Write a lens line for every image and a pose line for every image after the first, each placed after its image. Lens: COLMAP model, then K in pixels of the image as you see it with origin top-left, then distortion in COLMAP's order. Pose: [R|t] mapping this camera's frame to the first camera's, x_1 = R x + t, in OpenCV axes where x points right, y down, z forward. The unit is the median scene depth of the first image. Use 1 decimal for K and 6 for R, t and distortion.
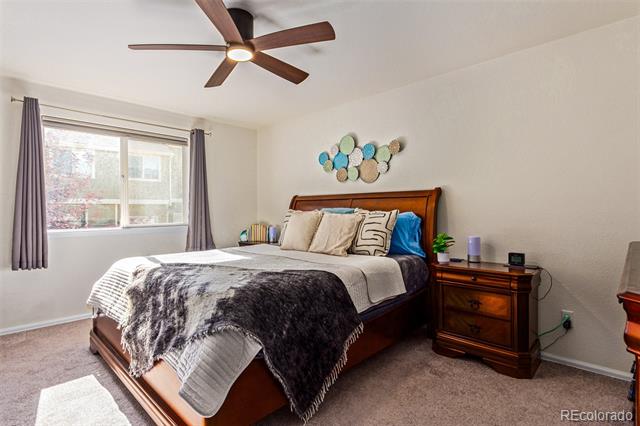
lens RADIAL K [[321.2, 0, 323.3], [0, 321.2, 212.2], [0, 0, 1]] dist [-0.002770, -0.000233]
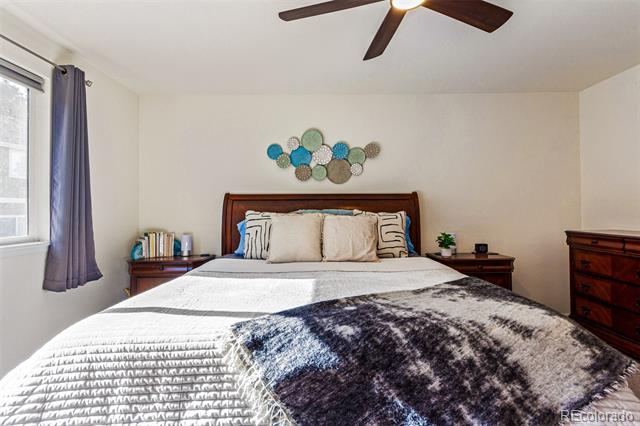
lens RADIAL K [[300.8, 0, 319.3], [0, 300.8, 208.5], [0, 0, 1]] dist [0.011644, -0.000123]
pose [[0.725852, 0.006762, 0.687817, -0.633690], [0.006686, 0.999835, -0.016885, -0.001959], [-0.687818, 0.016854, 0.725688, 0.465538]]
